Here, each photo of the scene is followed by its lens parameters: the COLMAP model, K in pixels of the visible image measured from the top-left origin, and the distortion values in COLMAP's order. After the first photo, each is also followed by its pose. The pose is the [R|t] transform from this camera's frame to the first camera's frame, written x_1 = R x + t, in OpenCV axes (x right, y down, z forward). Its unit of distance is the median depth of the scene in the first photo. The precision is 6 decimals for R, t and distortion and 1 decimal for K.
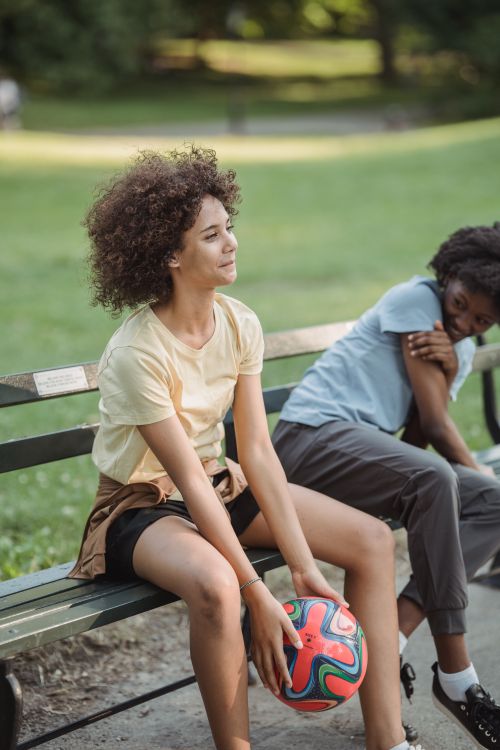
lens RADIAL K [[1899.1, 0, 250.5], [0, 1899.1, 373.5], [0, 0, 1]] dist [0.888715, 0.000000]
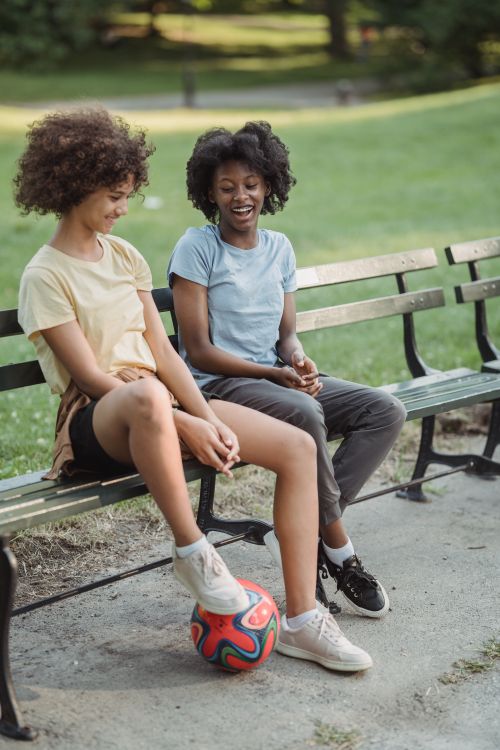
lens RADIAL K [[1899.1, 0, 253.1], [0, 1899.1, 372.1], [0, 0, 1]] dist [0.888715, 0.000000]
pose [[0.999683, -0.004346, 0.024805, 0.002117], [0.004013, 0.999901, 0.013463, 0.019569], [-0.024861, -0.013359, 0.999602, -0.164307]]
